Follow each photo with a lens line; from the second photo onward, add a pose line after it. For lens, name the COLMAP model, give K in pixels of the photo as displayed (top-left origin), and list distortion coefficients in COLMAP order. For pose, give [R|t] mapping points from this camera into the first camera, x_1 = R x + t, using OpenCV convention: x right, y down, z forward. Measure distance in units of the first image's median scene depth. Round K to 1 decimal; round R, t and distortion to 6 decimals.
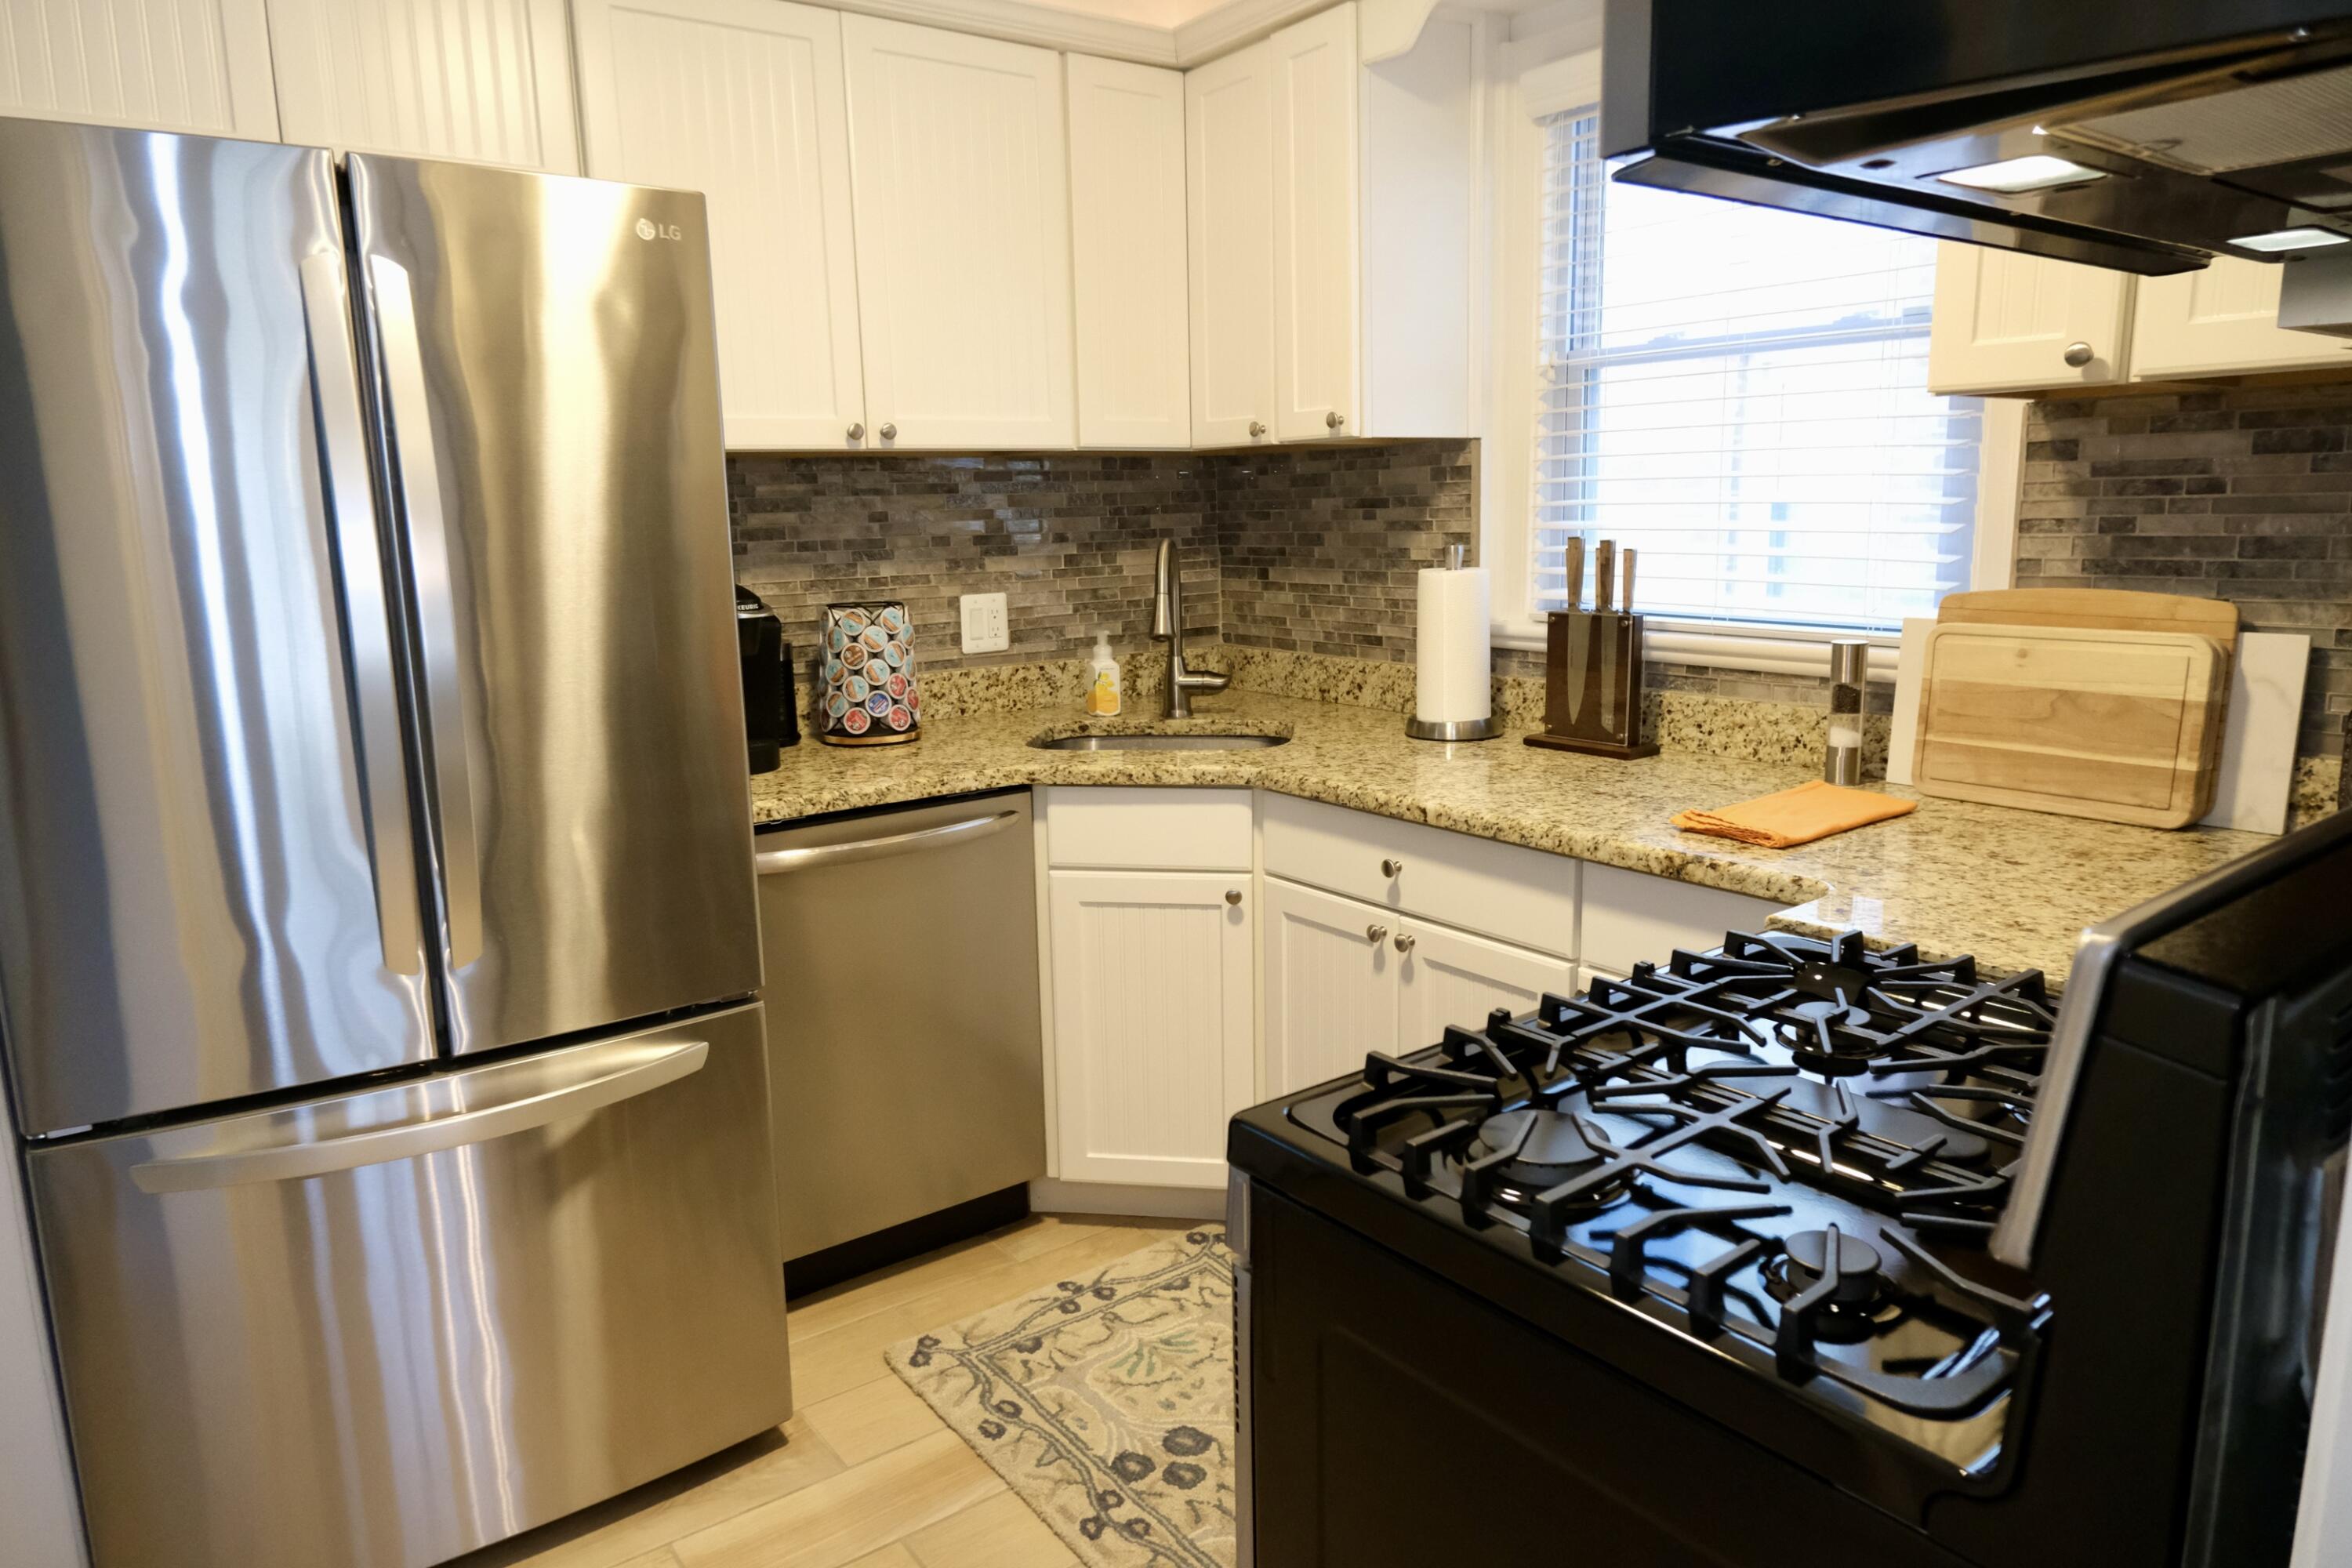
lens RADIAL K [[1459.2, 0, 1180.9], [0, 1459.2, 776.8], [0, 0, 1]] dist [-0.020582, 0.006347]
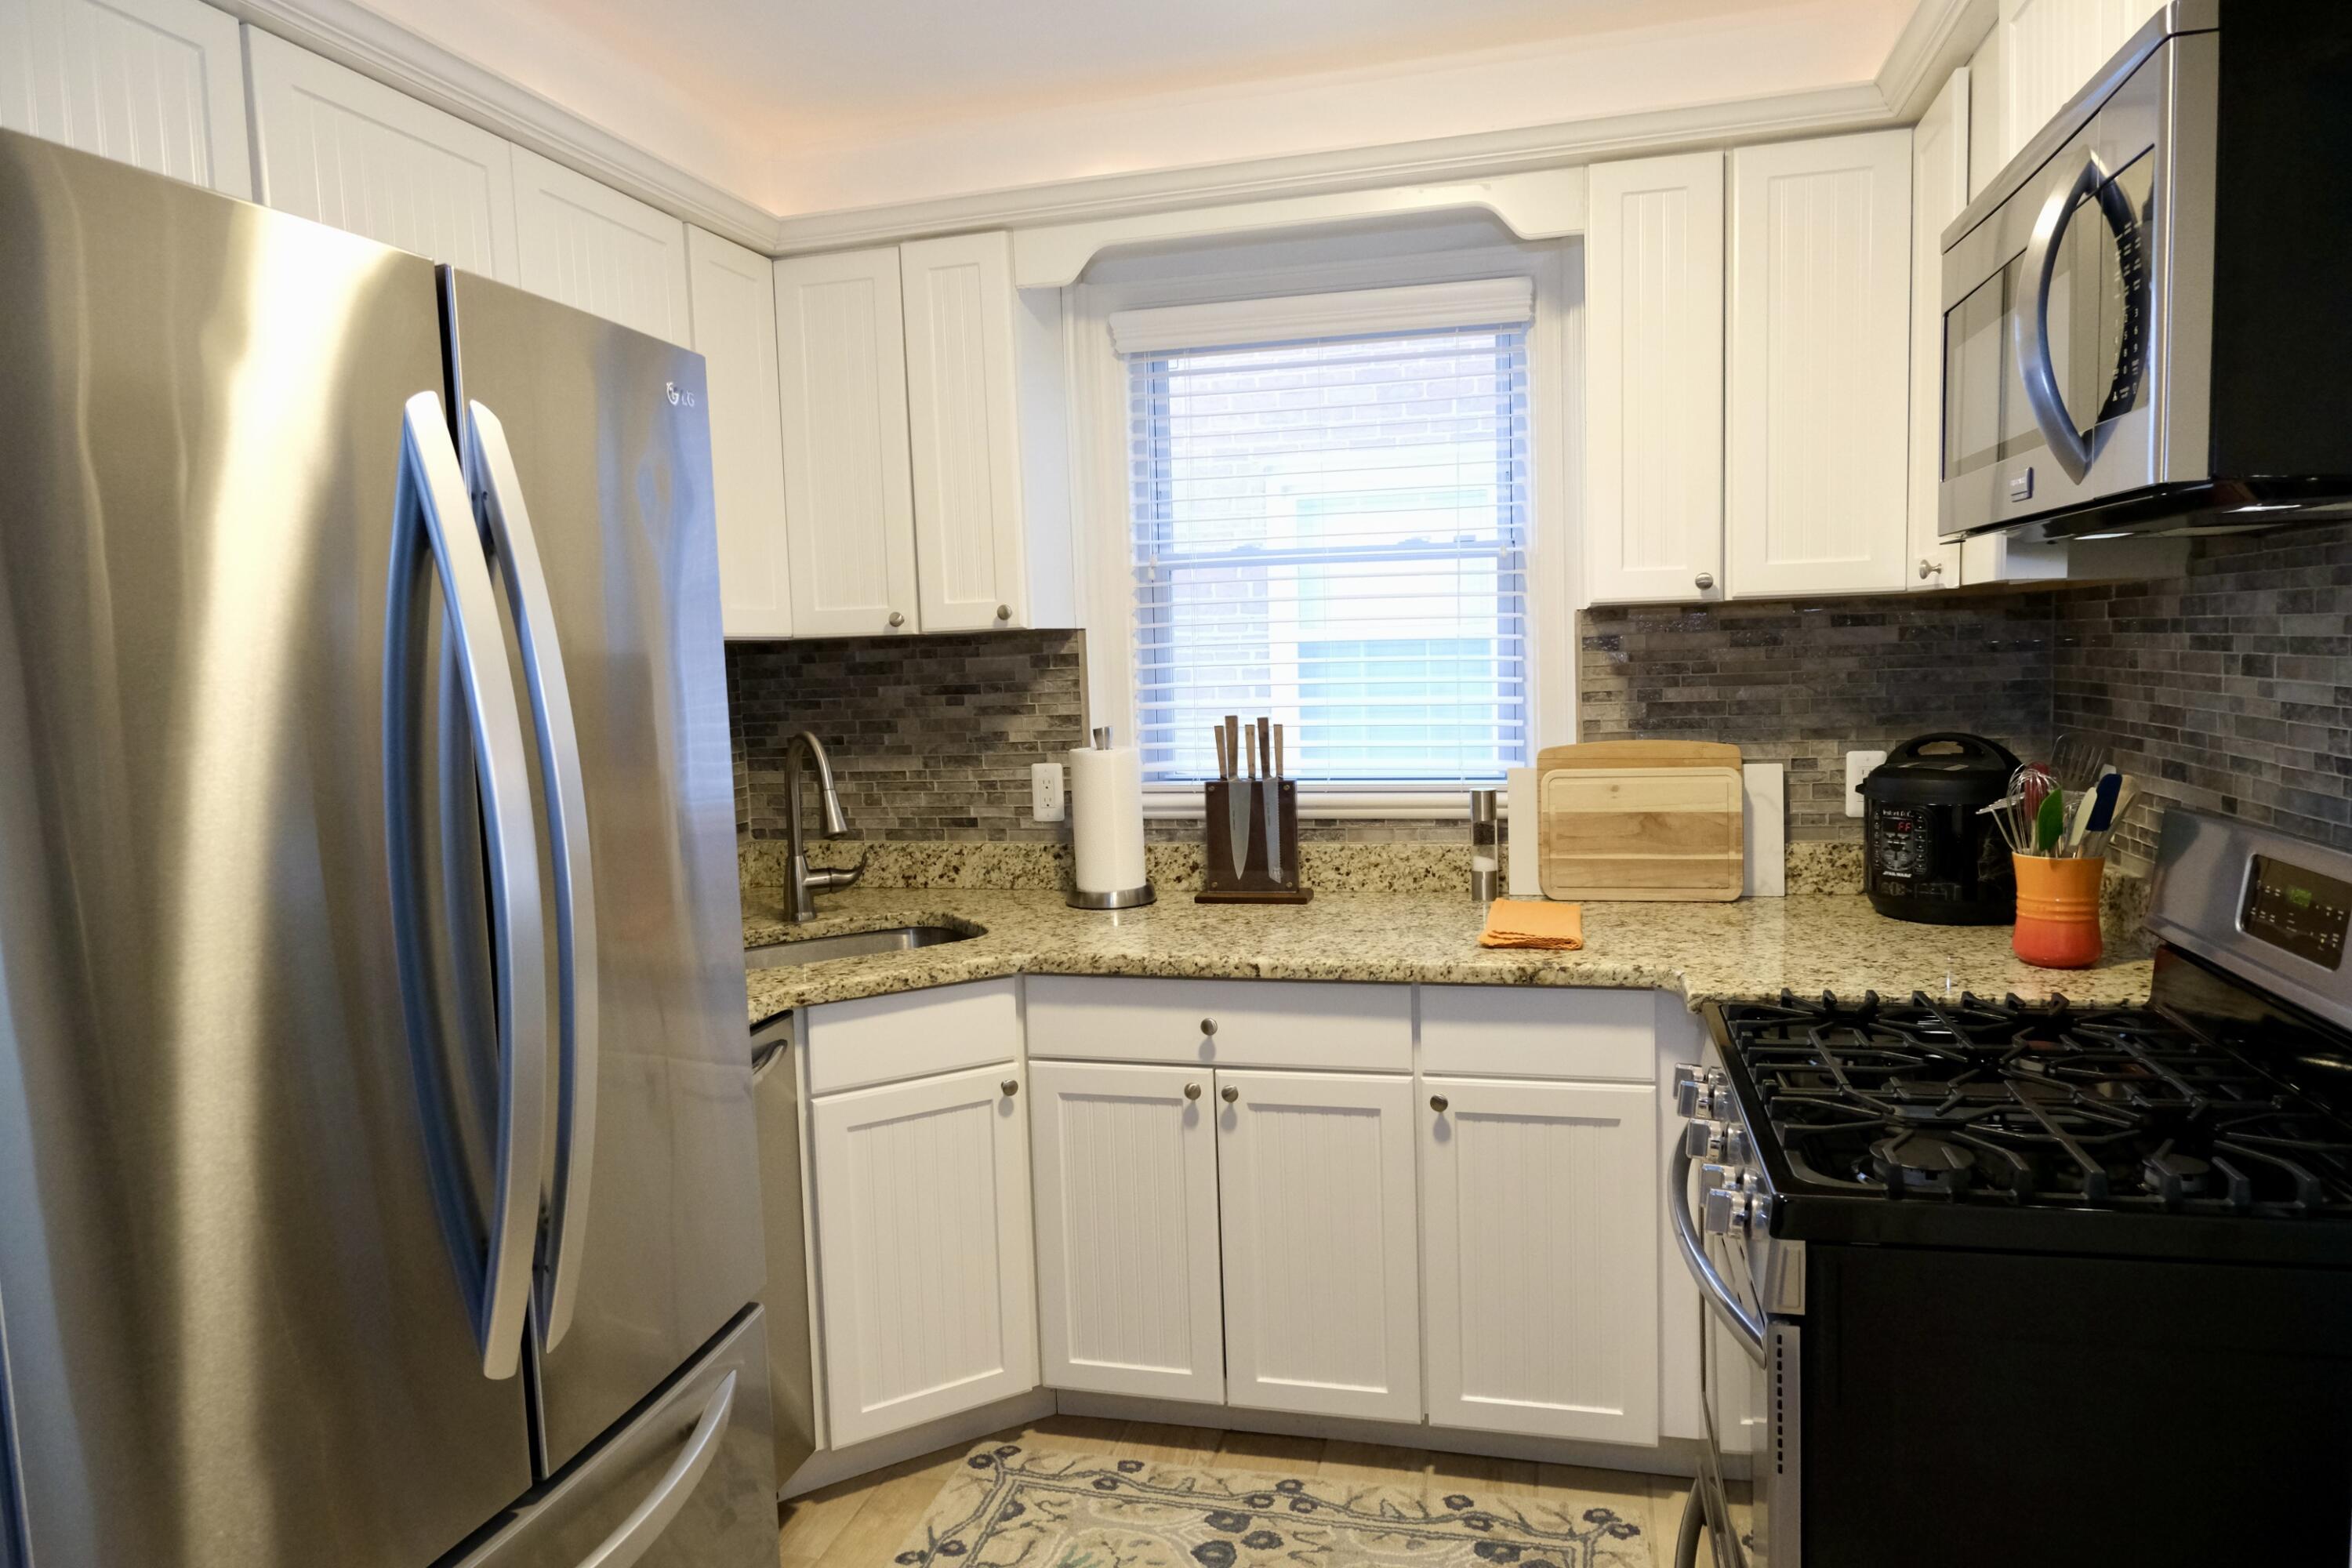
lens RADIAL K [[1459.2, 0, 1186.9], [0, 1459.2, 779.0], [0, 0, 1]] dist [-0.020582, 0.006347]
pose [[0.781009, -0.059542, 0.621674, -0.486948], [0.130781, 0.988967, -0.069580, -0.041609], [-0.610672, 0.135646, 0.780179, 0.136070]]
